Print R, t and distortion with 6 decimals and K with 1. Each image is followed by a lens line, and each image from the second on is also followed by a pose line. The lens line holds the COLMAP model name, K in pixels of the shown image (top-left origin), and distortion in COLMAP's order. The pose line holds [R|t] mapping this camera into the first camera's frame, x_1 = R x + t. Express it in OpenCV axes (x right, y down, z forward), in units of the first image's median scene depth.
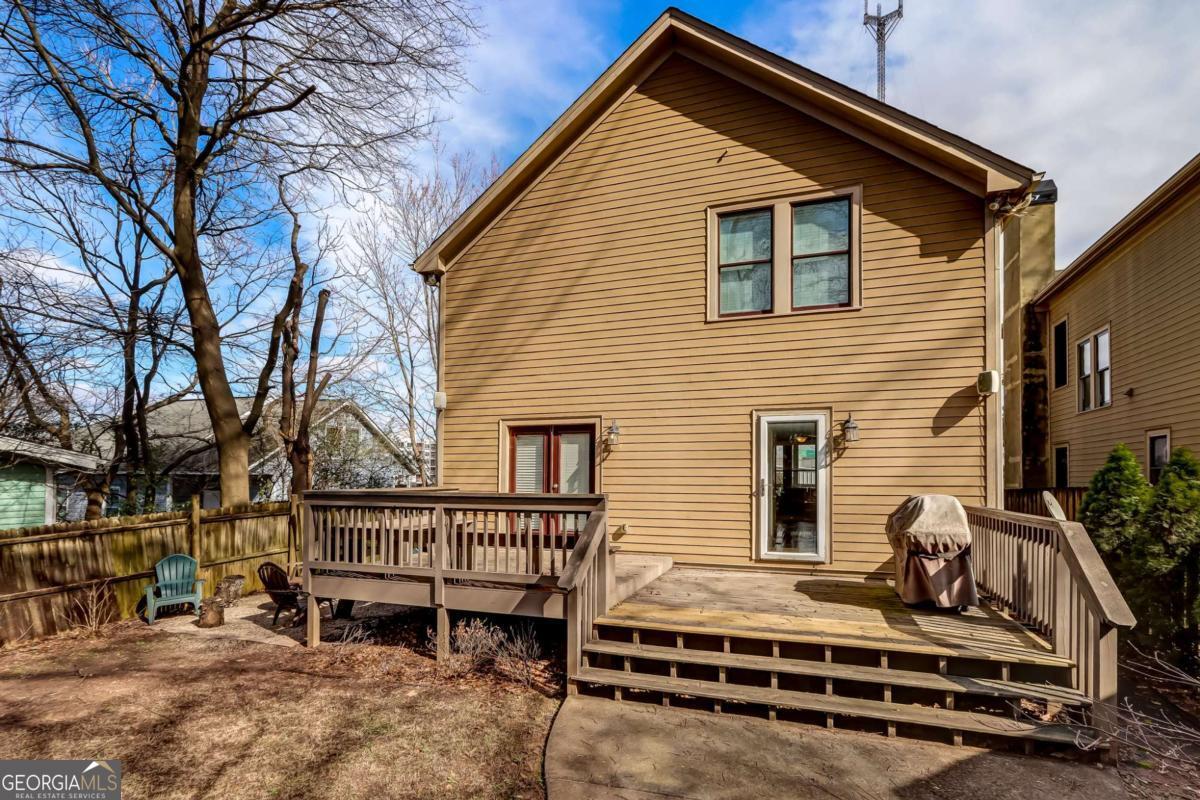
lens RADIAL K [[561.8, 0, 623.2], [0, 561.8, 454.1], [0, 0, 1]] dist [0.000333, 0.002428]
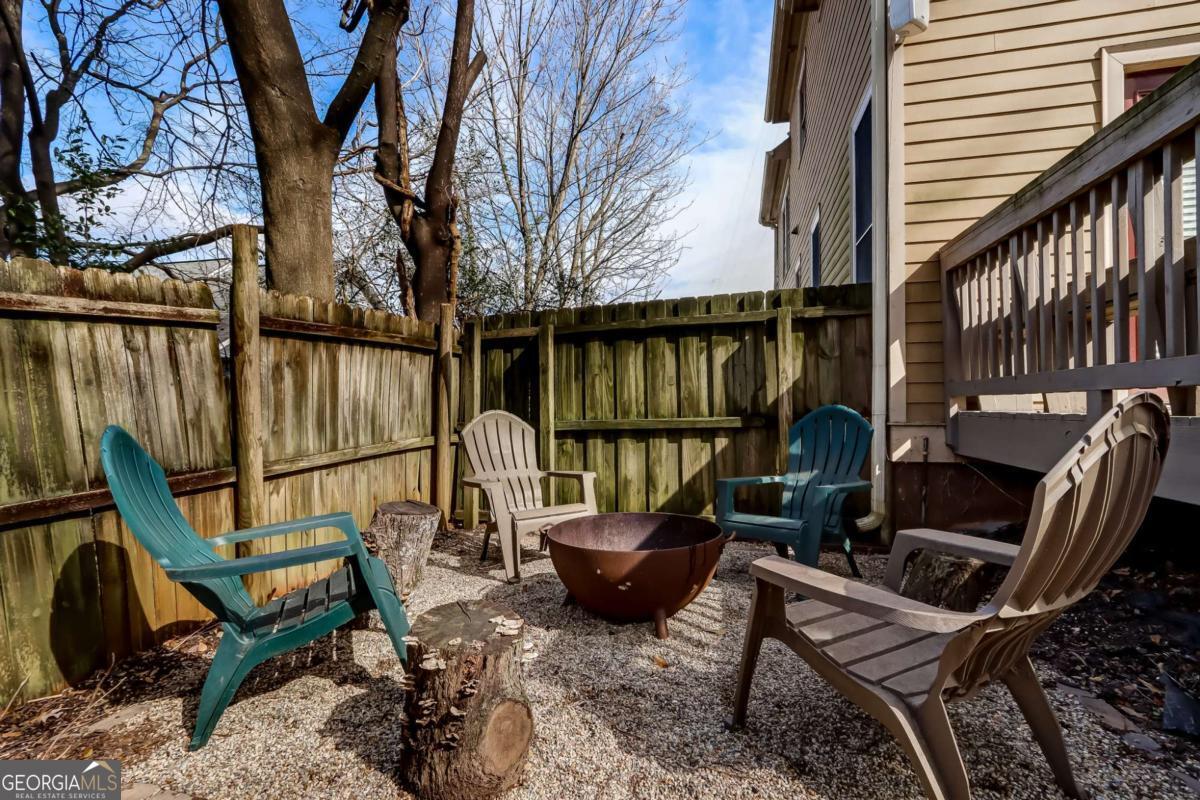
lens RADIAL K [[561.8, 0, 580.9], [0, 561.8, 390.8], [0, 0, 1]] dist [0.000333, 0.002428]
pose [[0.998581, -0.012041, 0.051881, -0.606420], [0.011532, 0.999883, 0.010091, 0.155284], [-0.051997, -0.009478, 0.998602, 0.704926]]
